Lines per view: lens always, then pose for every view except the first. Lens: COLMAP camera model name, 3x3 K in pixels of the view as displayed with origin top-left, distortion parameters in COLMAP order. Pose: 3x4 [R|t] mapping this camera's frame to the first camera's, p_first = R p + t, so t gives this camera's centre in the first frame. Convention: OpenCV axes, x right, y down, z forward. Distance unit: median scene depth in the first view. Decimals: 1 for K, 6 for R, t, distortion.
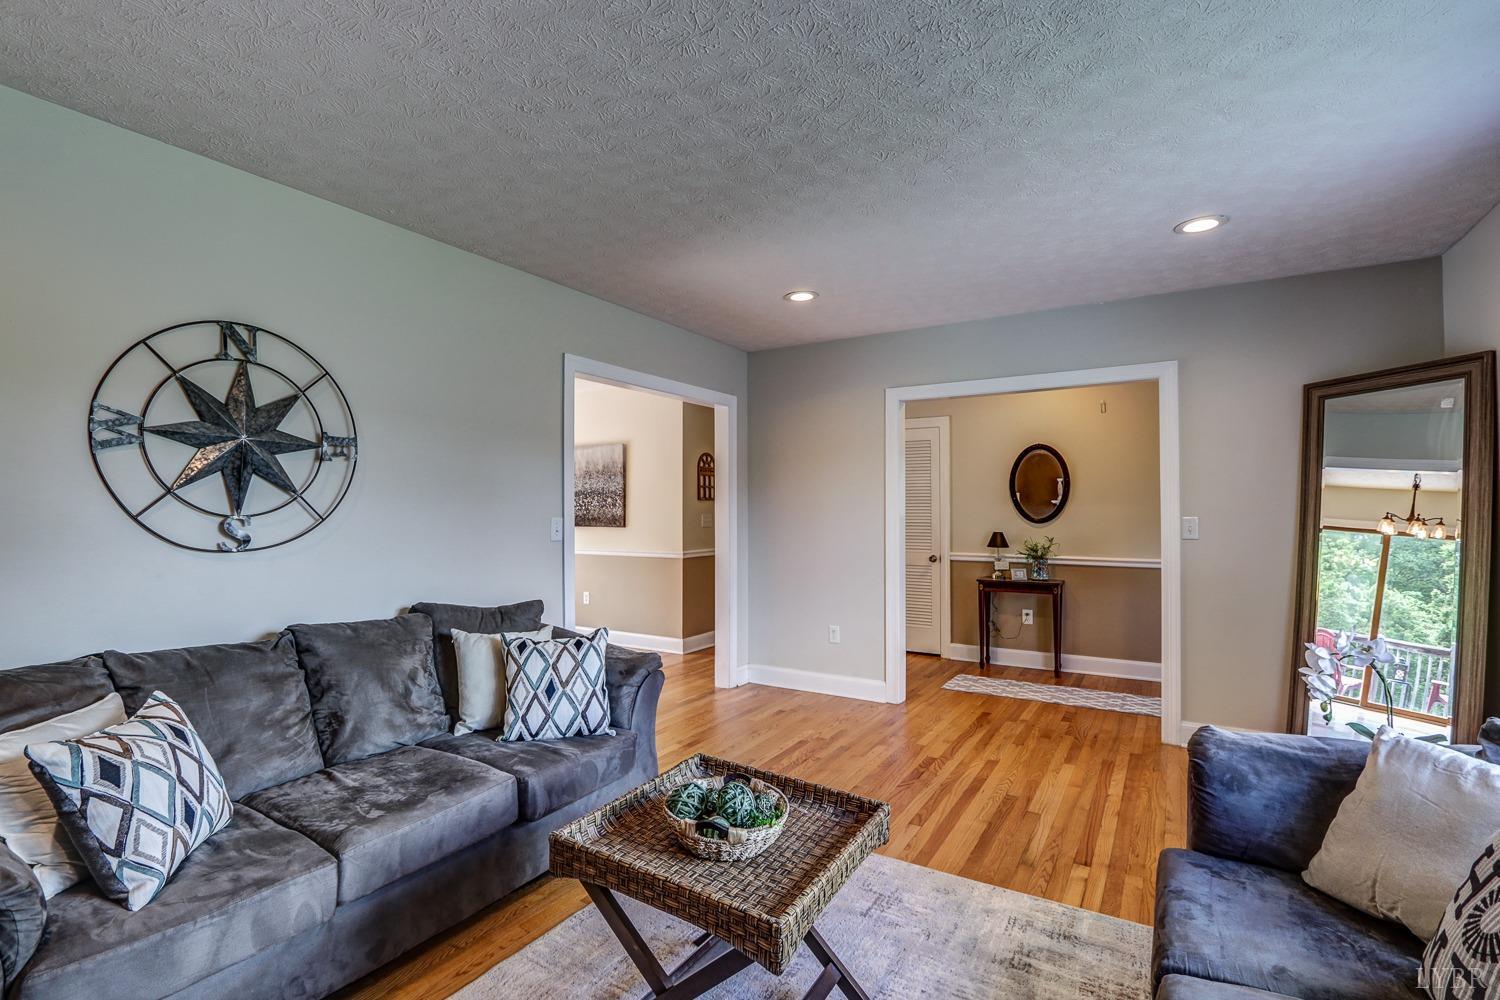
lens RADIAL K [[698.9, 0, 745.3], [0, 698.9, 498.1], [0, 0, 1]] dist [-0.013589, 0.000235]
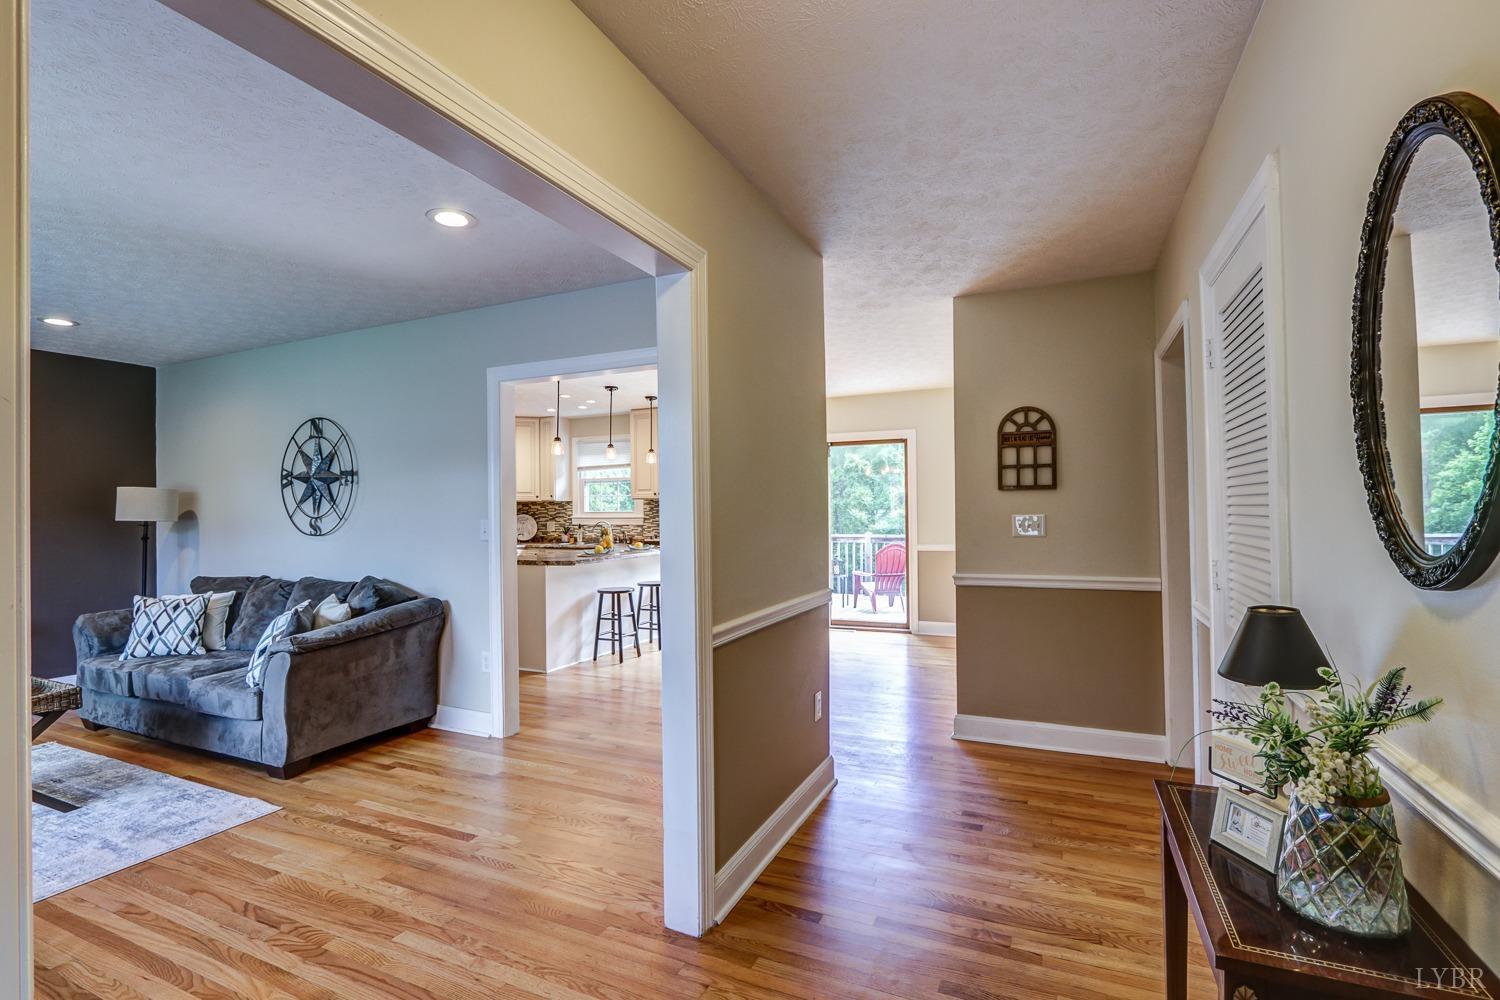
lens RADIAL K [[698.9, 0, 745.2], [0, 698.9, 504.1], [0, 0, 1]] dist [-0.013589, 0.000235]
pose [[0.125239, 0.012200, -0.992052, 1.369335], [0.032206, 0.999347, 0.016356, -0.005023], [0.991604, -0.033999, 0.124765, 1.968233]]
